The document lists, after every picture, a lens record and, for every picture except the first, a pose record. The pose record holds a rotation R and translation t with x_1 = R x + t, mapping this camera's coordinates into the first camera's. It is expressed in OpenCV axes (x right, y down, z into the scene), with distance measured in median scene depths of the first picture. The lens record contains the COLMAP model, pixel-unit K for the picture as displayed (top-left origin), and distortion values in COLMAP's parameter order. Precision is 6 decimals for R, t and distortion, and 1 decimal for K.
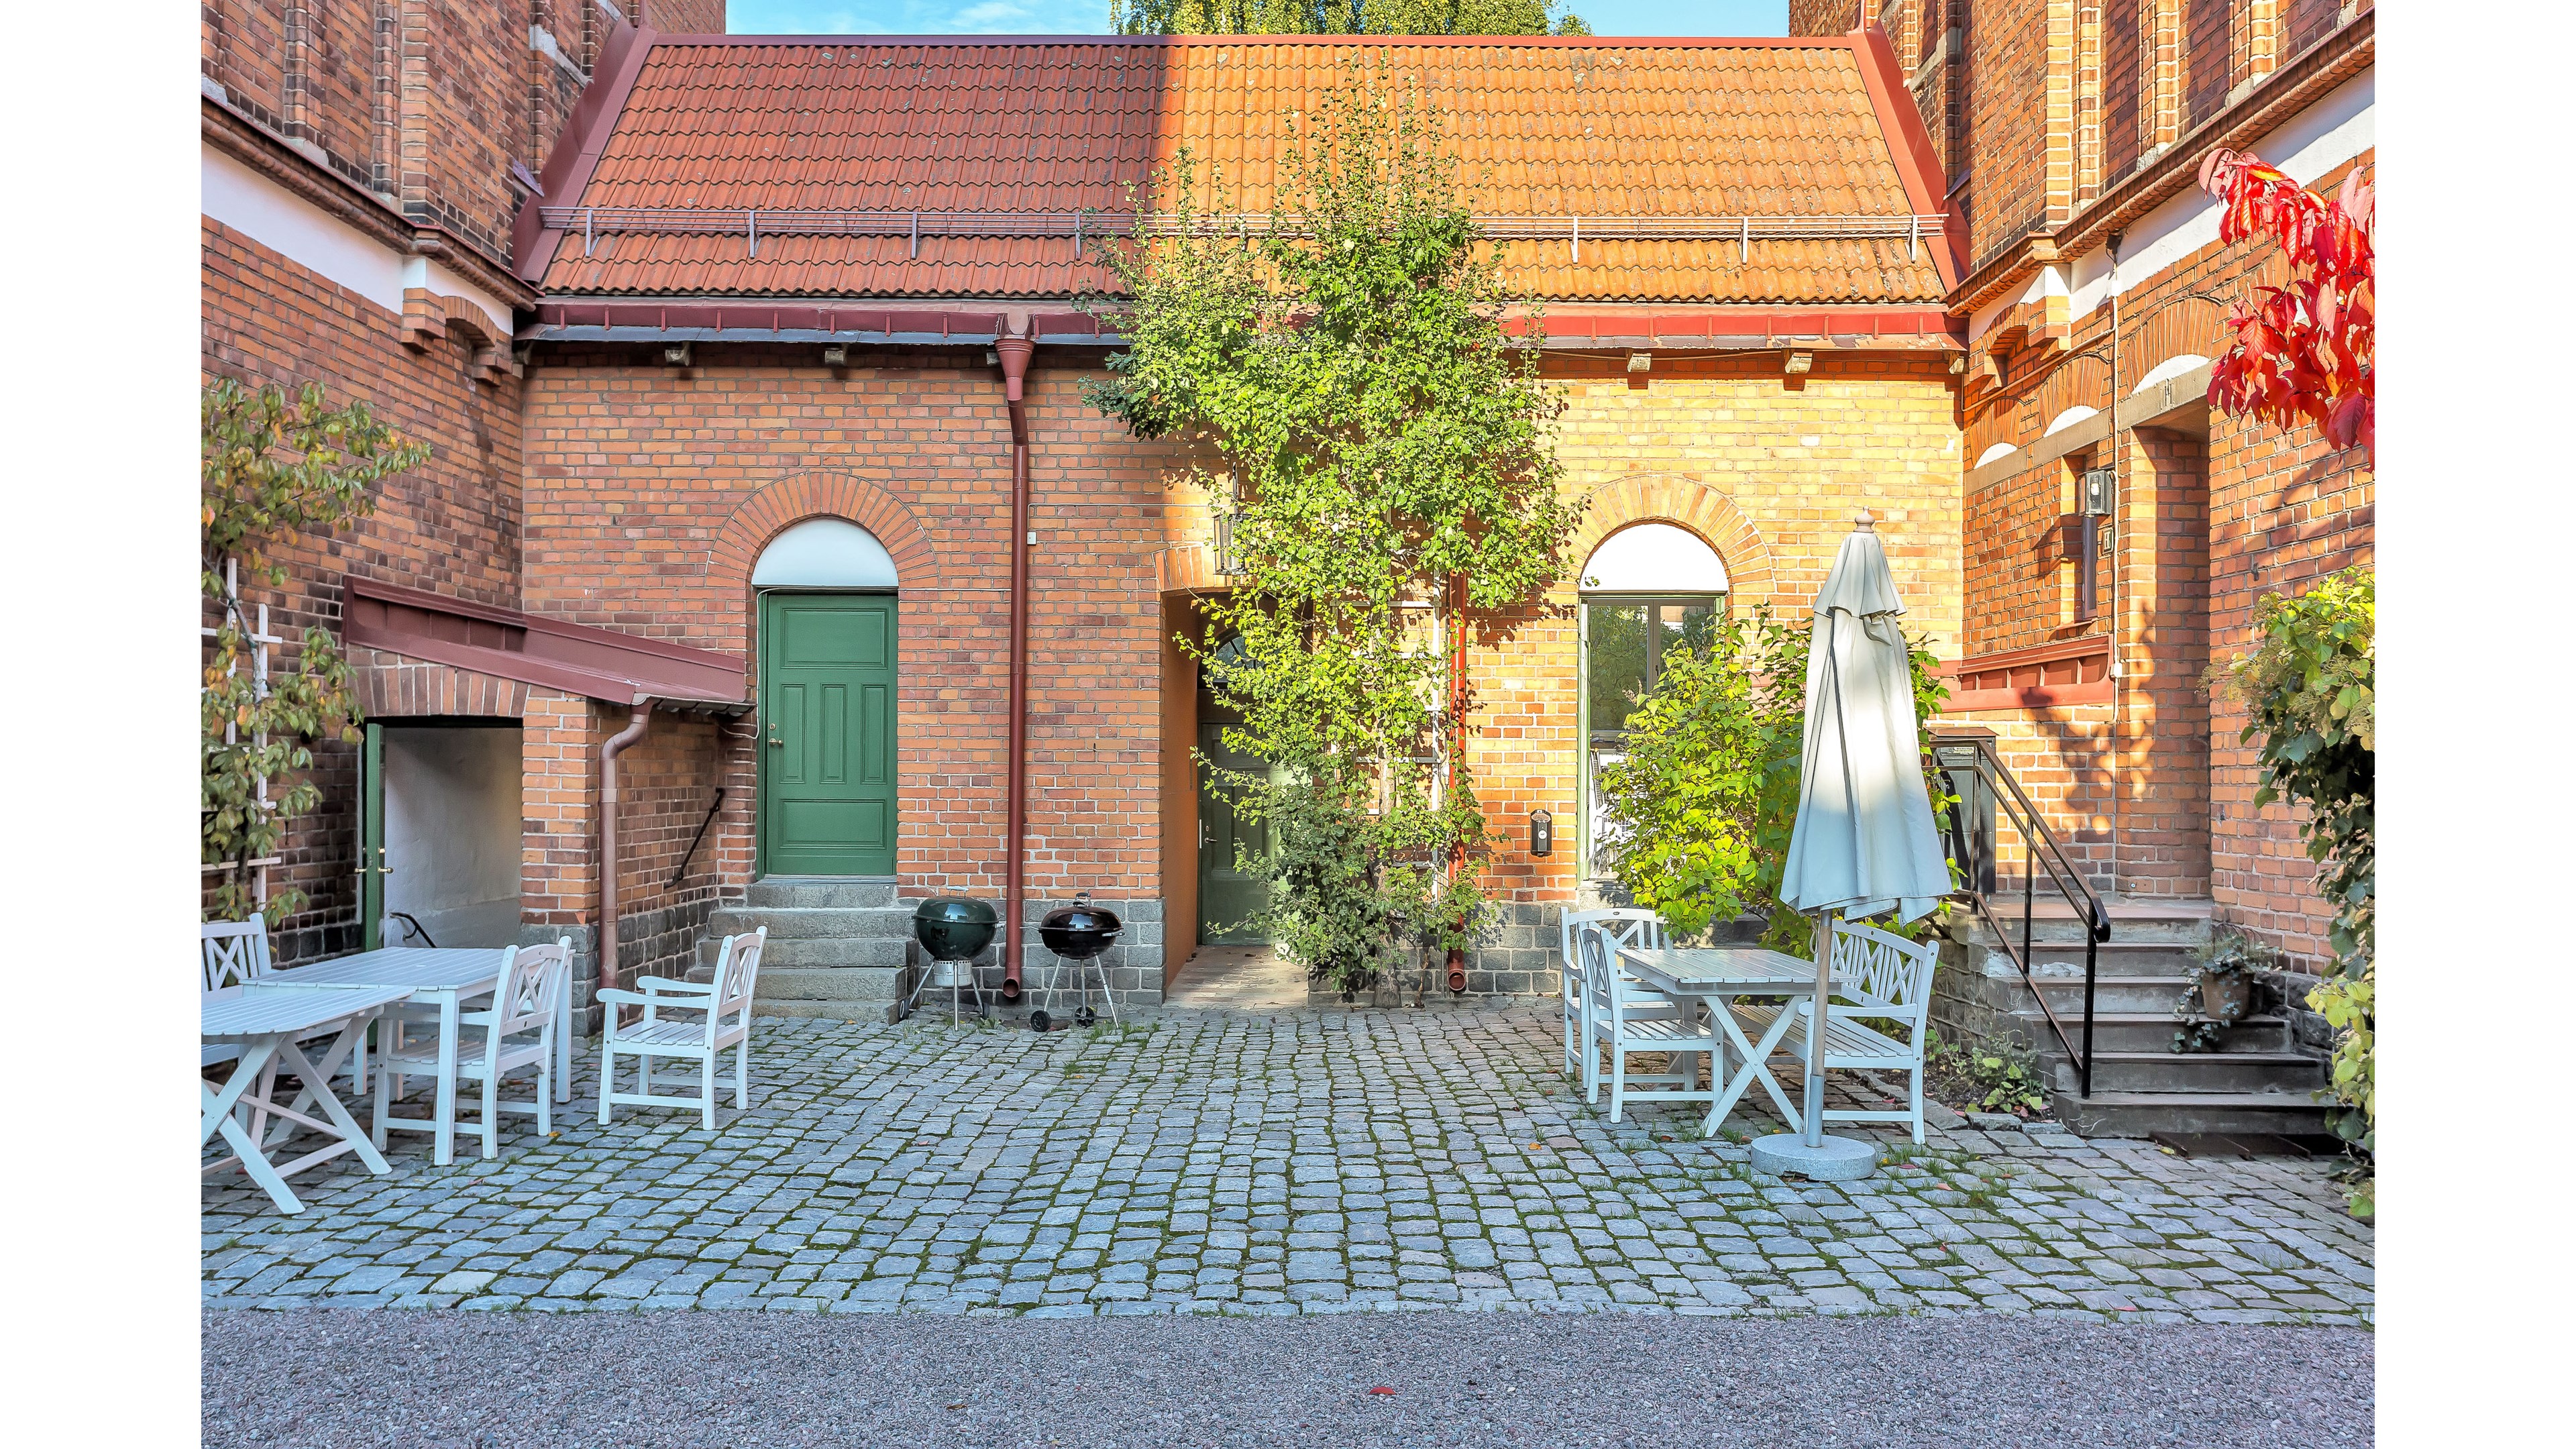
lens RADIAL K [[2241.7, 0, 1287.1], [0, 2241.7, 720.4], [0, 0, 1]] dist [0.058136, 0.007792]
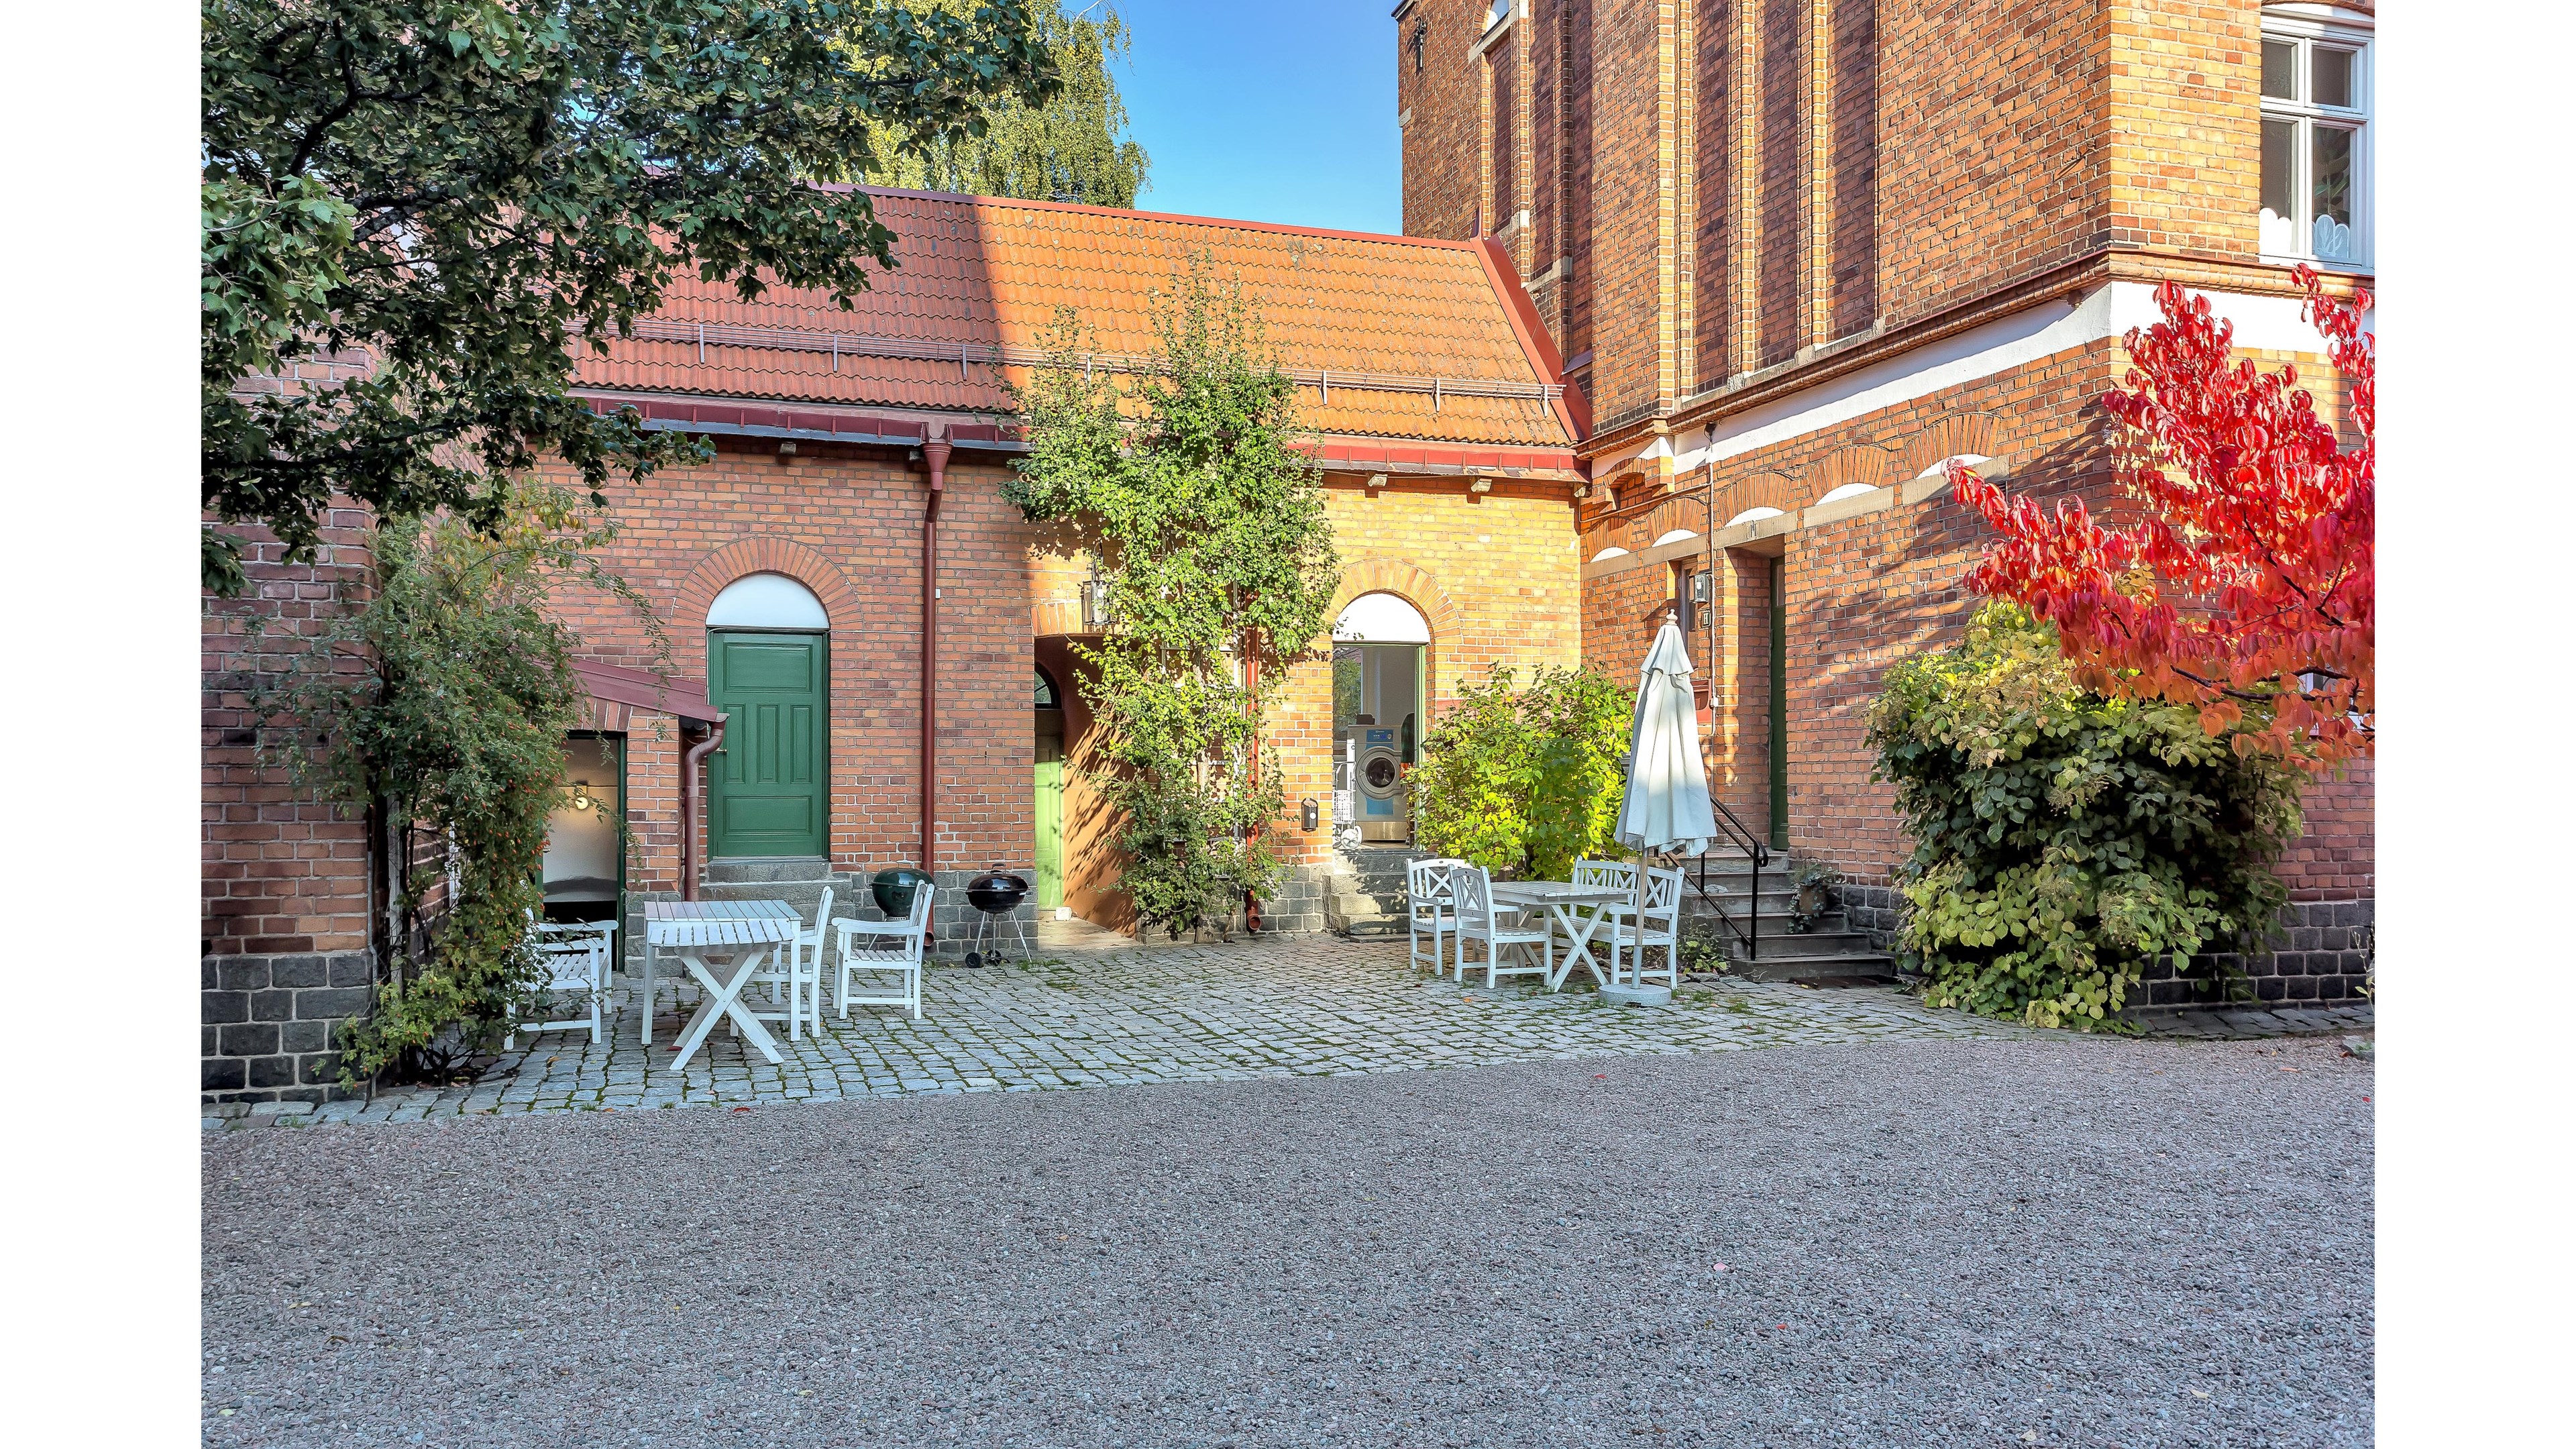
lens RADIAL K [[2439.1, 0, 1289.8], [0, 2439.1, 734.2], [0, 0, 1]] dist [0.091178, 0.000000]
pose [[0.930589, -0.000195, 0.366067, -0.452288], [-0.000960, 0.999995, 0.002971, -0.004115], [-0.366066, -0.003116, 0.930584, -0.403296]]
